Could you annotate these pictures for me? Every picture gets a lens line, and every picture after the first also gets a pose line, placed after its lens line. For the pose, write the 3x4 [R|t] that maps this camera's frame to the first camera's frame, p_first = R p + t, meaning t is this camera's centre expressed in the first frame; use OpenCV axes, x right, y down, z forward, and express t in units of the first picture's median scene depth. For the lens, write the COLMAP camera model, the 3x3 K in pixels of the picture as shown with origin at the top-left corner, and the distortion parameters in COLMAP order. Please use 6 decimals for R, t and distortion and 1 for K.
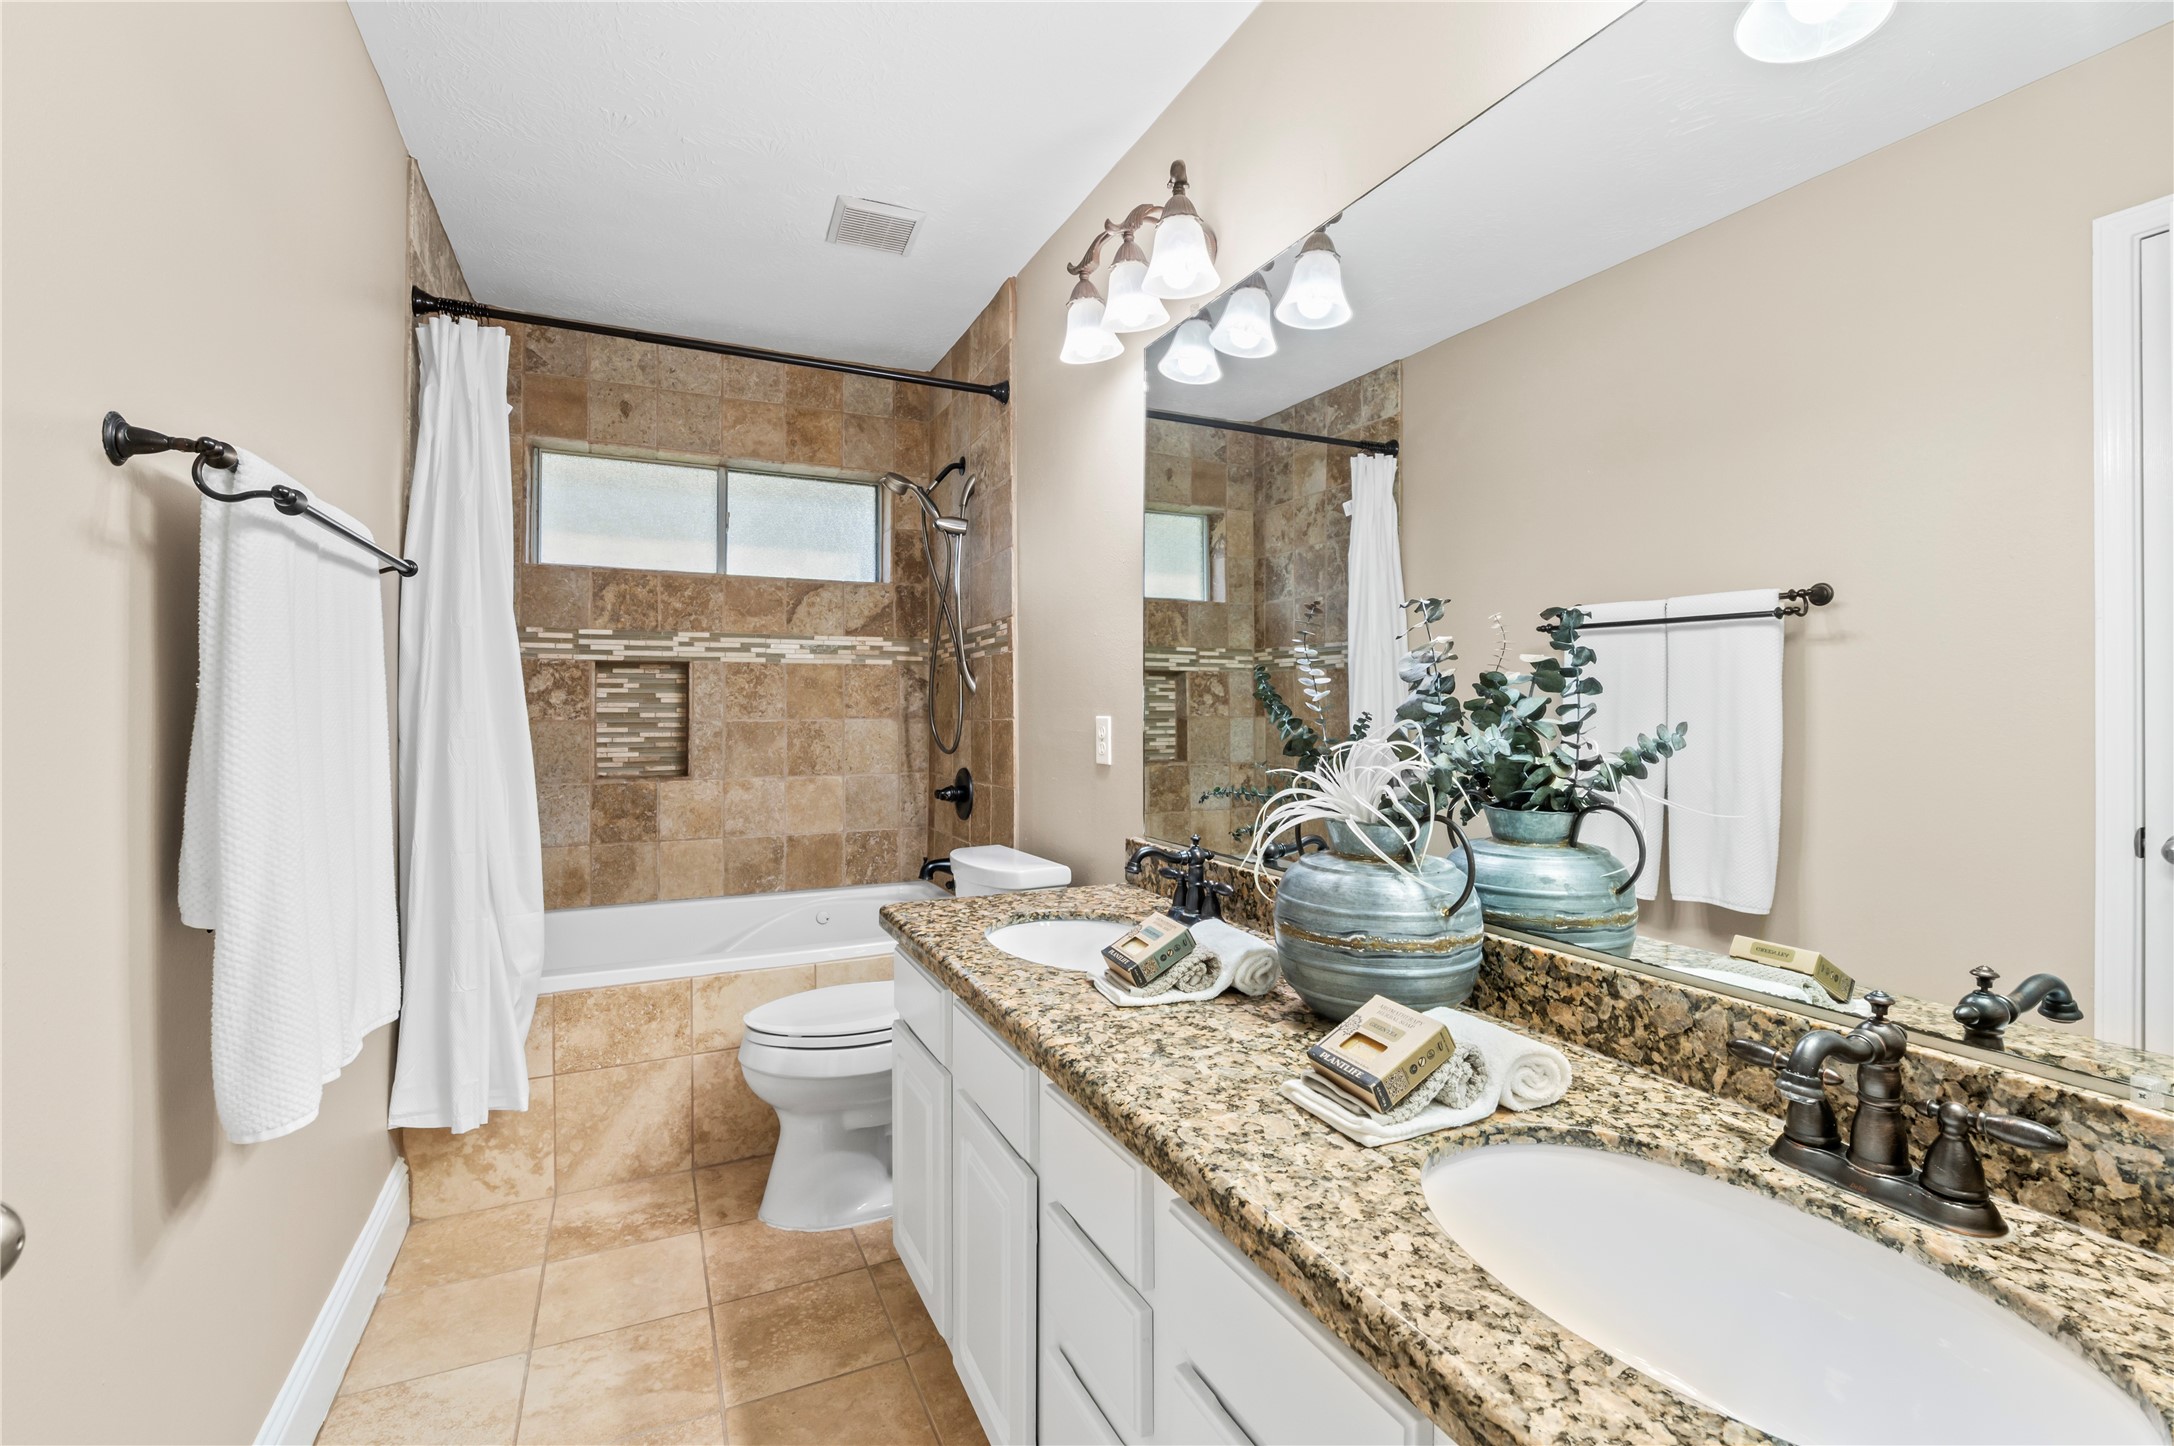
lens RADIAL K [[968.6, 0, 1089.6], [0, 968.6, 684.7], [0, 0, 1]] dist [-0.004302, -0.000993]
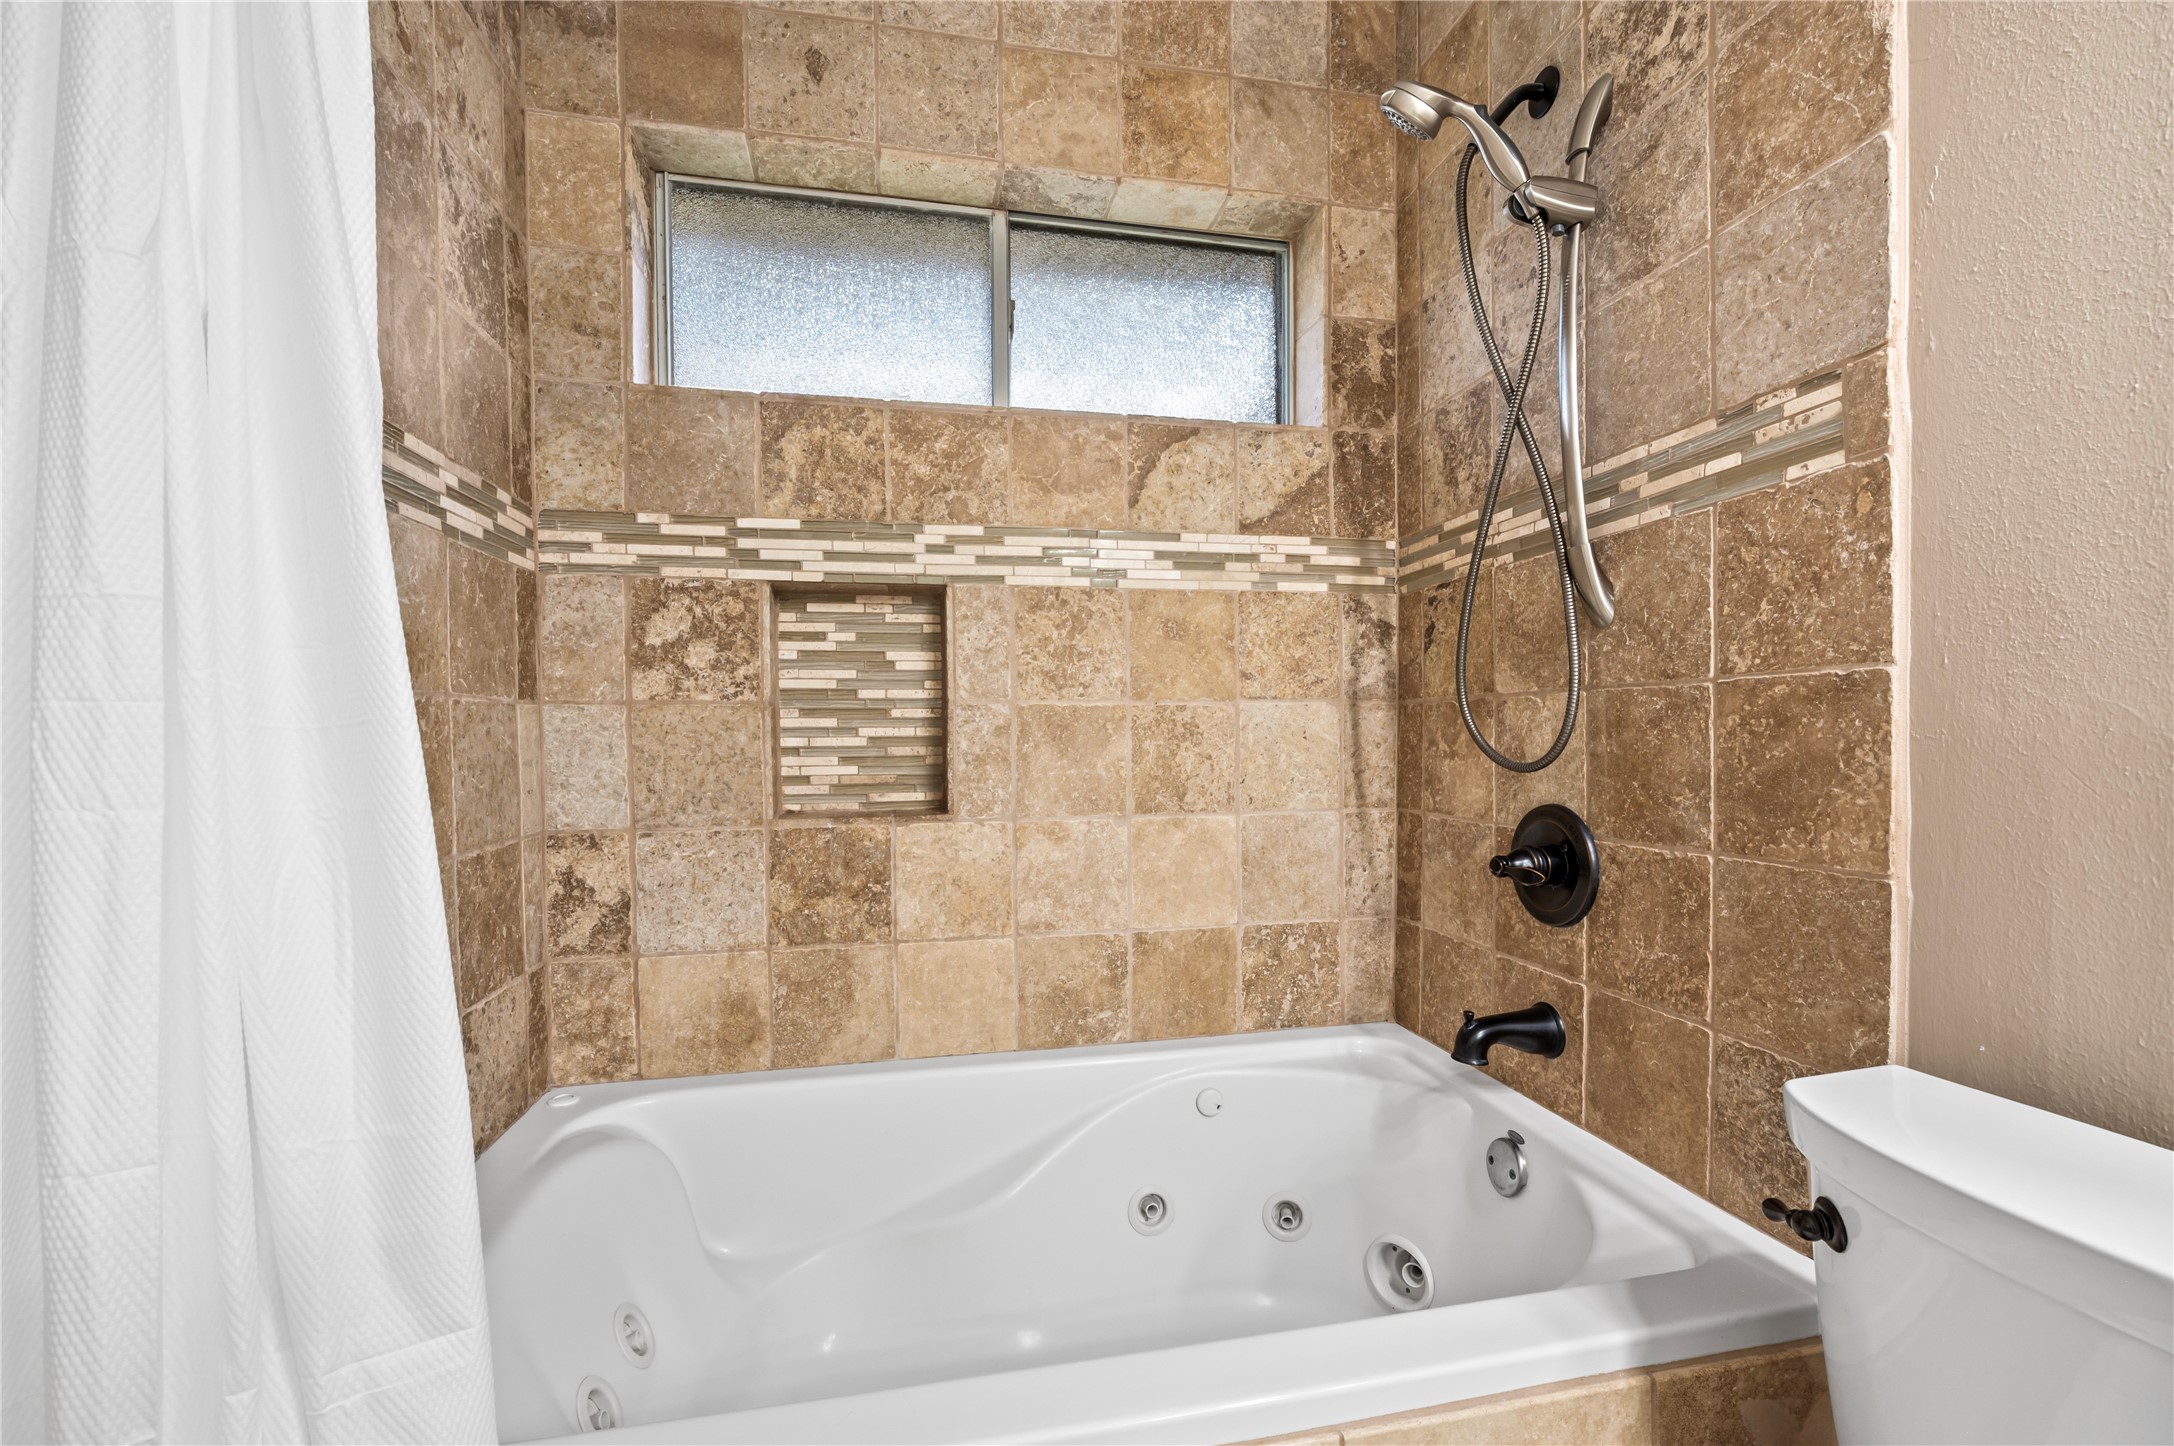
lens RADIAL K [[933.1, 0, 1092.9], [0, 933.1, 735.0], [0, 0, 1]] dist [-0.007297, 0.000571]
pose [[0.972608, -0.004752, -0.232404, -0.225016], [0.012011, 0.999483, 0.029829, 0.039471], [0.232143, -0.031803, 0.972162, 0.538803]]
